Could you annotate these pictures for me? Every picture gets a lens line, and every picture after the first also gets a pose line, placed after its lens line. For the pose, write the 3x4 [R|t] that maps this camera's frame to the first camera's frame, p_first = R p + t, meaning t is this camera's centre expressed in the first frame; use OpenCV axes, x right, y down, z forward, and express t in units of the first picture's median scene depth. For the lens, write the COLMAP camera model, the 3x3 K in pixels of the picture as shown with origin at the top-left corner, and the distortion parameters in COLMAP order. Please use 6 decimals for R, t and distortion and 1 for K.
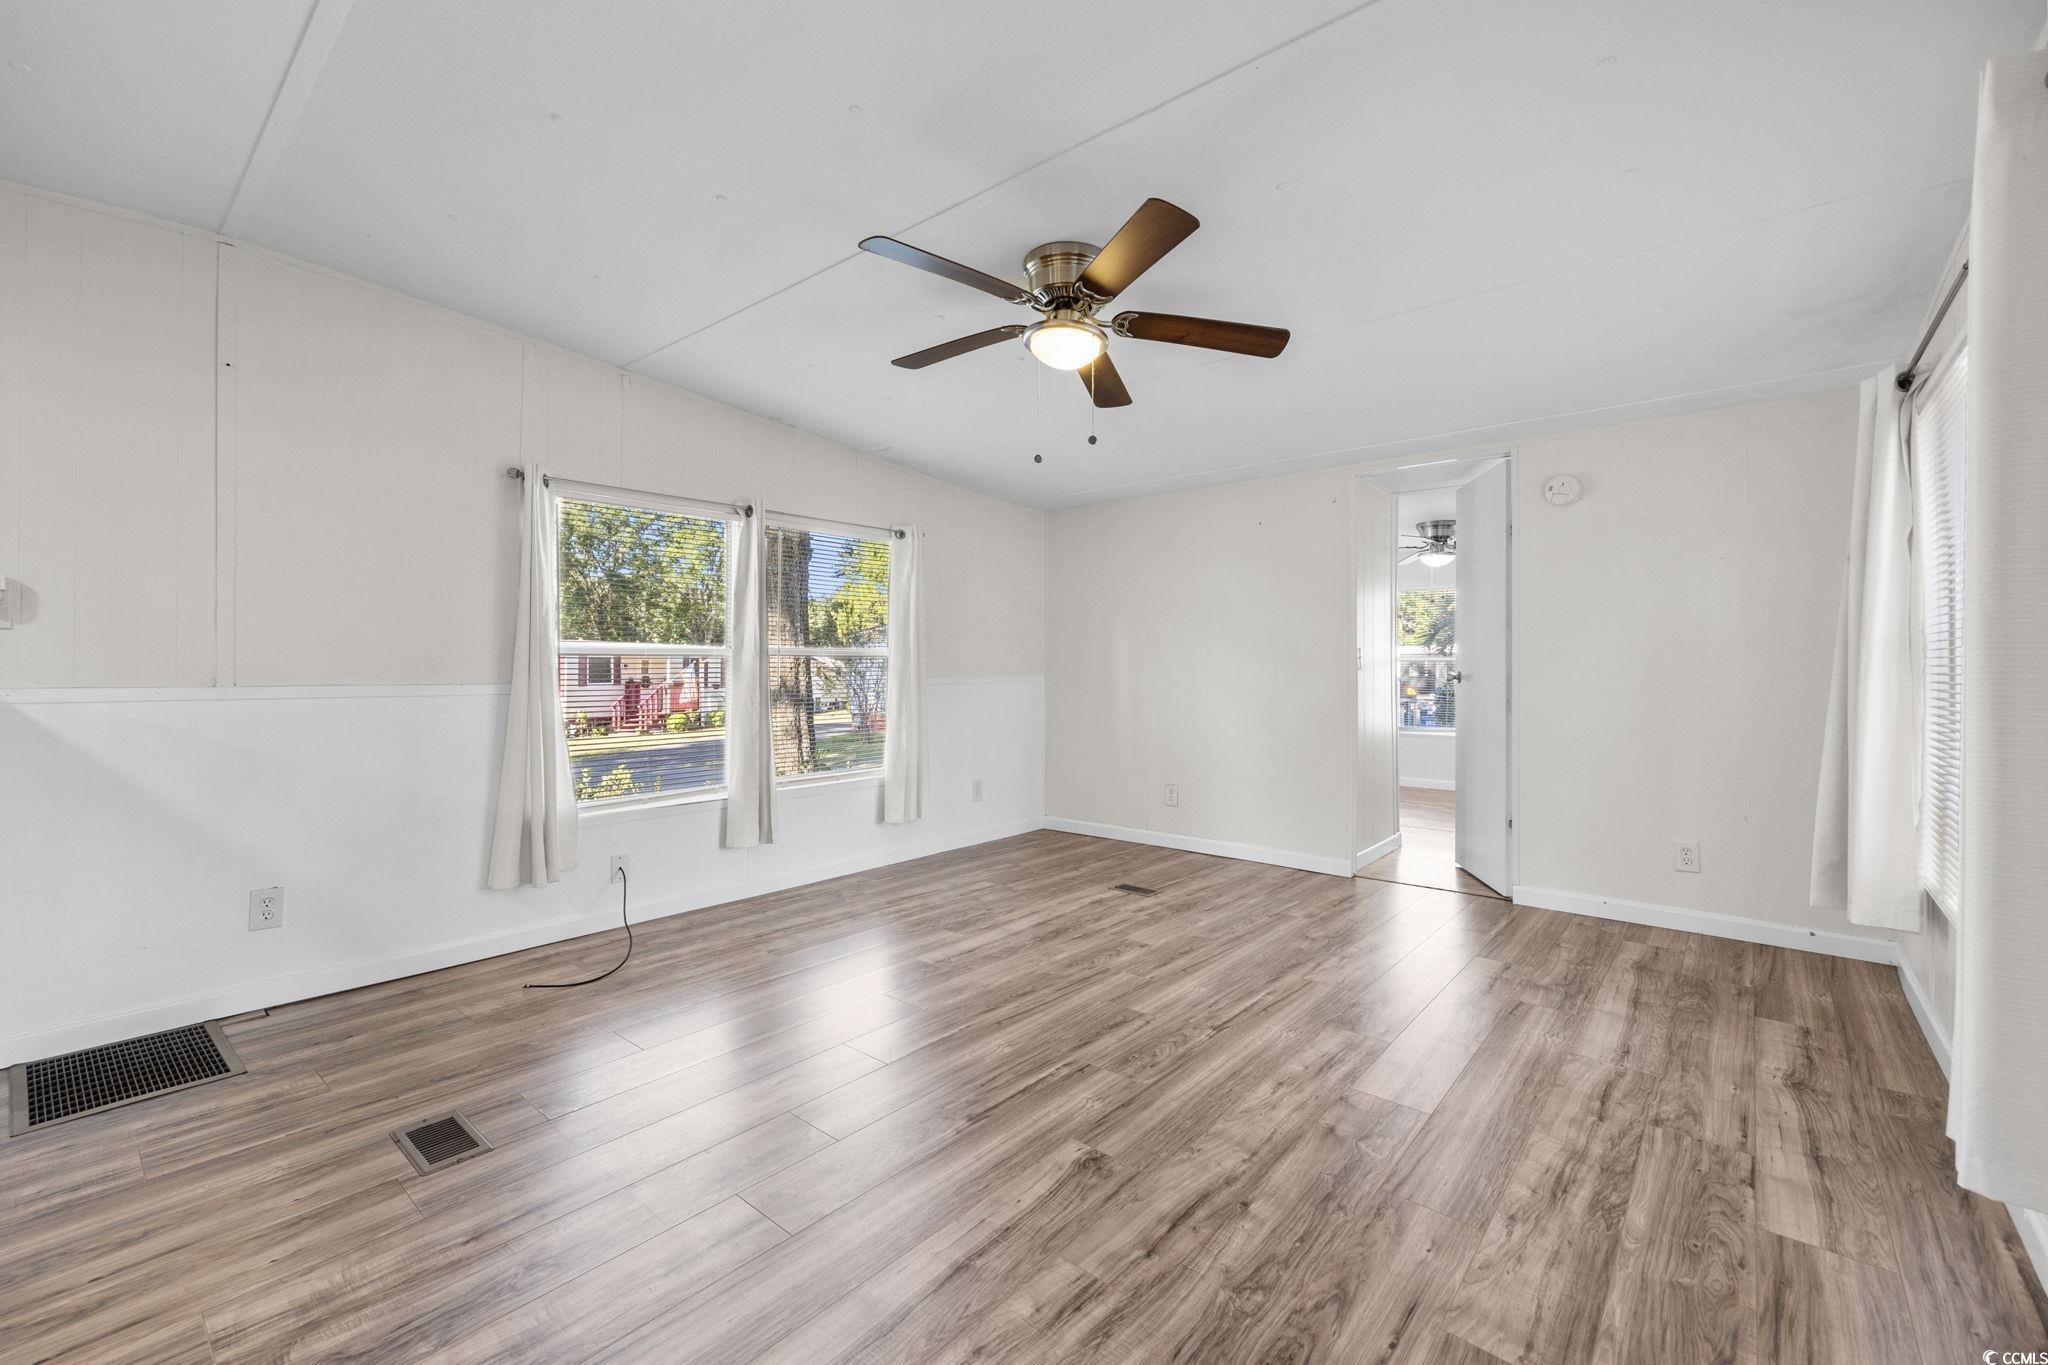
lens RADIAL K [[854.6, 0, 1018.7], [0, 854.6, 661.2], [0, 0, 1]] dist [0.005892, 0.000144]
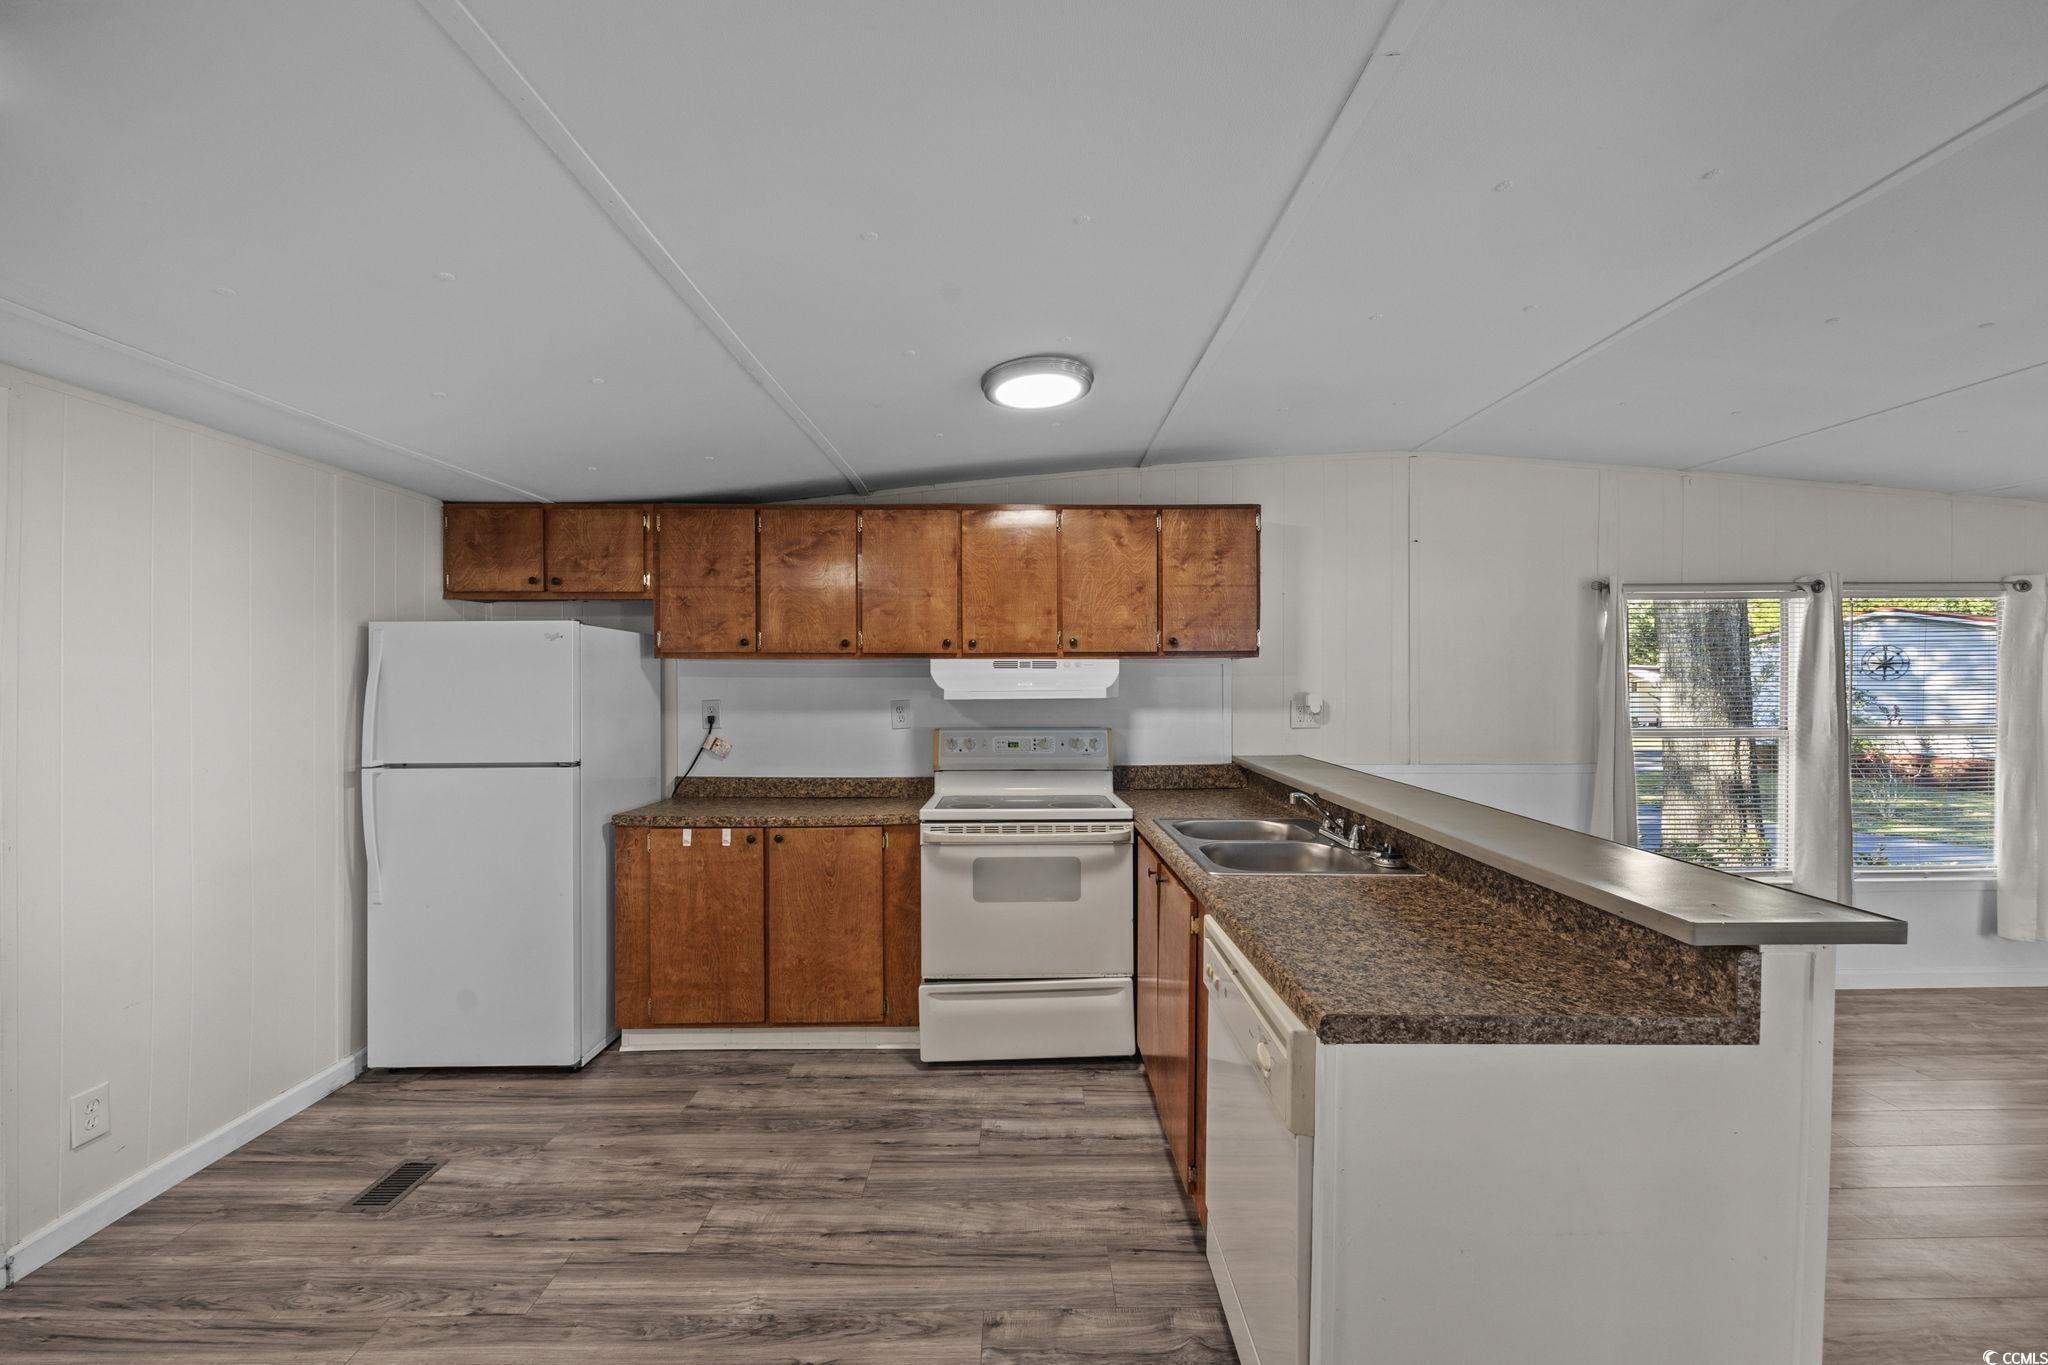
lens RADIAL K [[815.3, 0, 1026.4], [0, 815.3, 680.5], [0, 0, 1]] dist [-0.003854, -0.000502]
pose [[0.657557, 0.005031, -0.753388, -0.300685], [0.006222, 0.999907, 0.012108, -0.122673], [0.753379, -0.012650, 0.657465, -0.368257]]
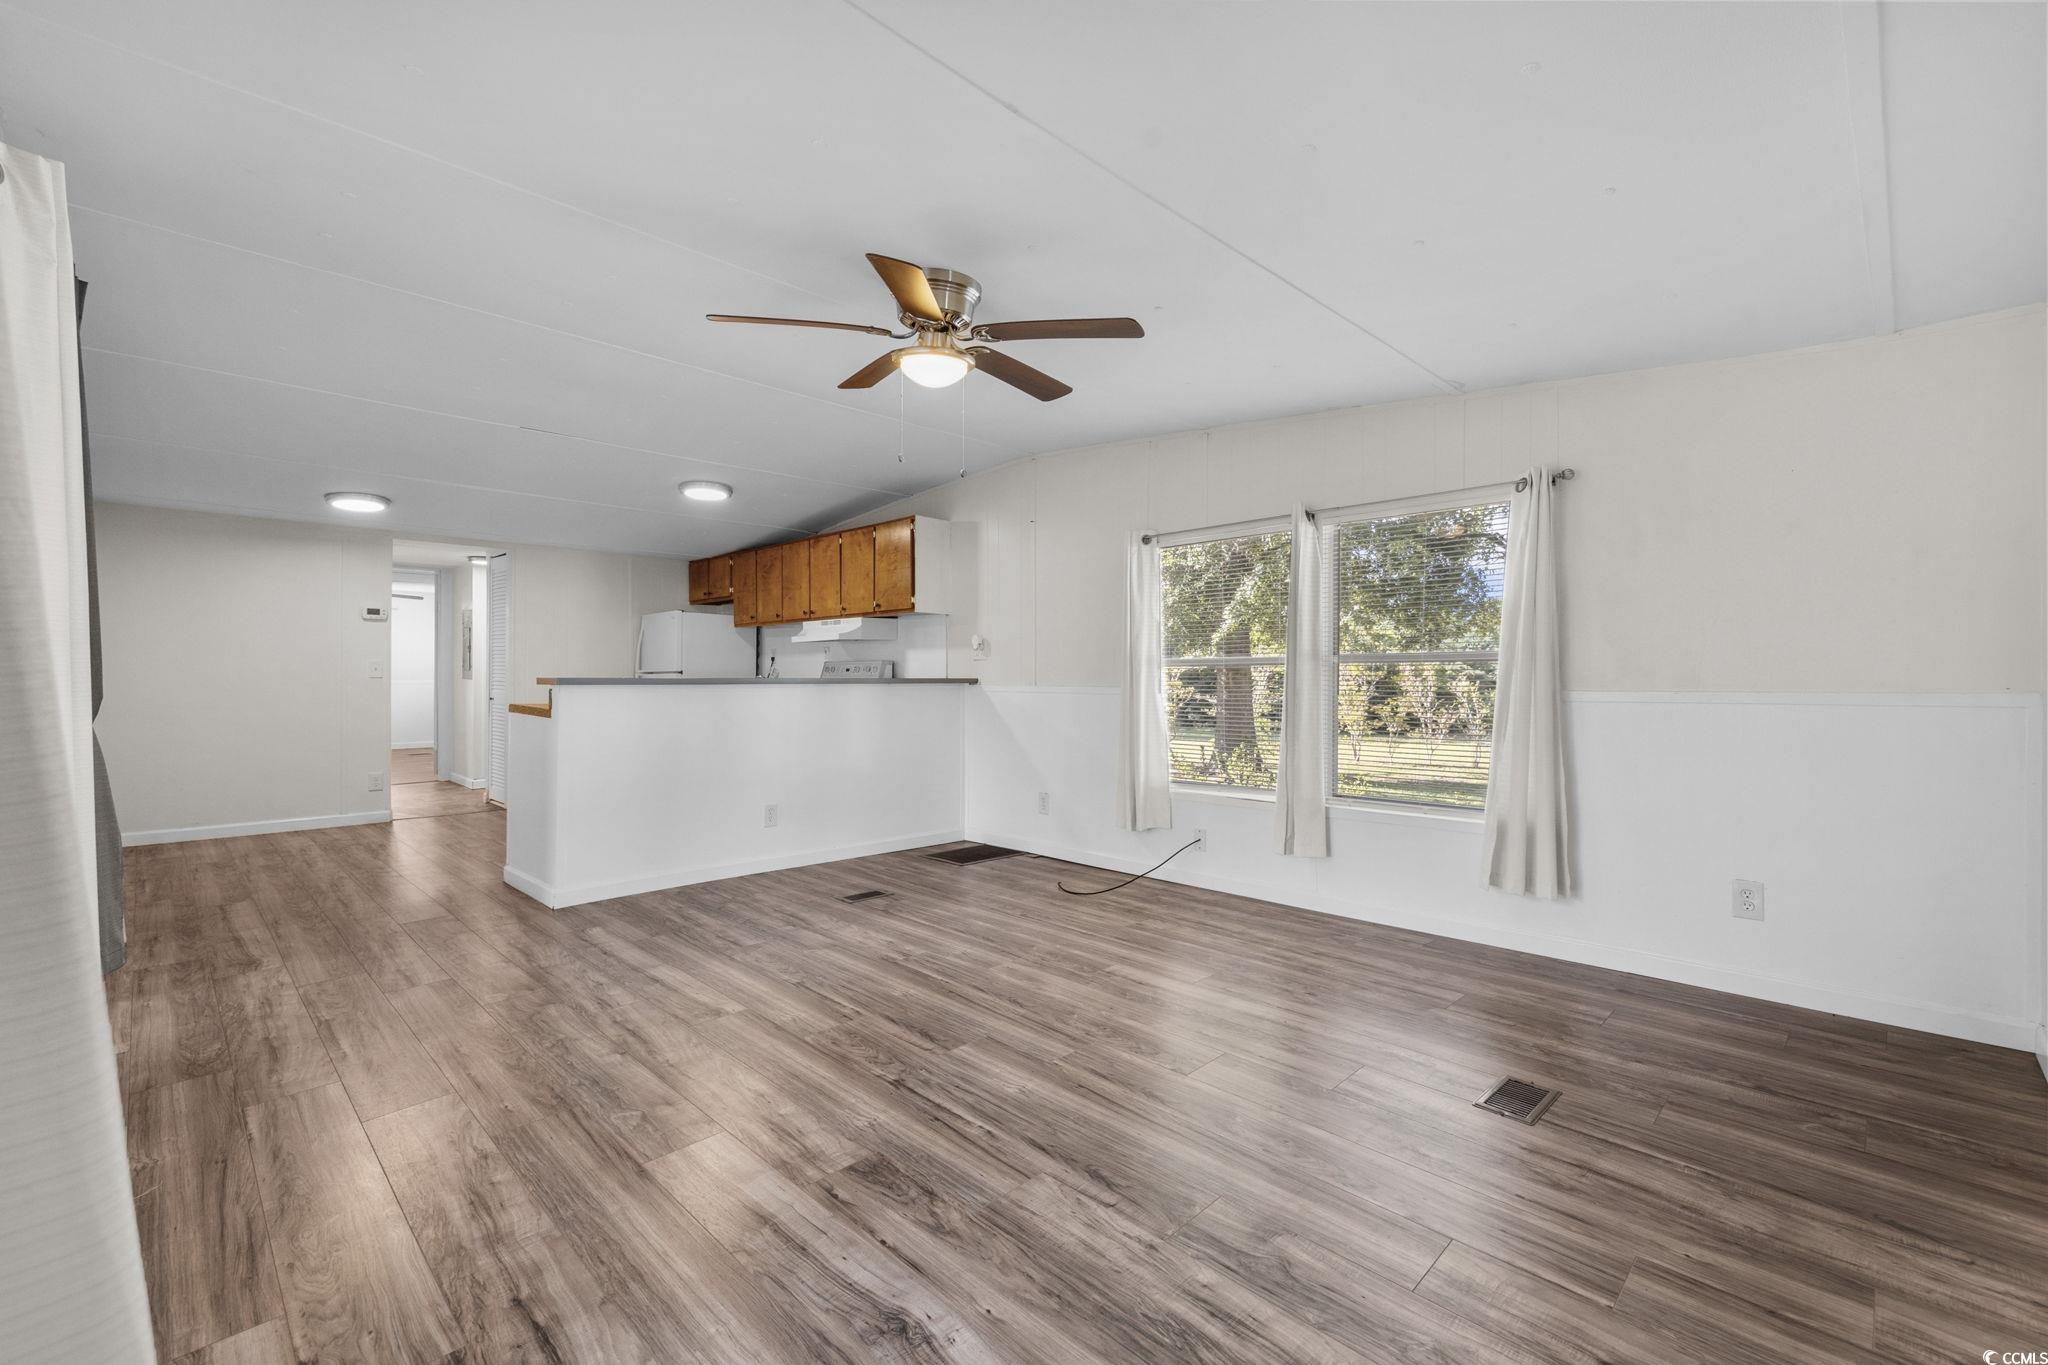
lens RADIAL K [[854.6, 0, 1032.7], [0, 854.6, 688.6], [0, 0, 1]] dist [0.005892, 0.000144]
pose [[-0.062477, 0.015962, -0.997919, 0.975818], [0.006722, 0.999856, 0.015572, 0.006191], [0.998024, -0.005735, -0.062576, 1.059534]]
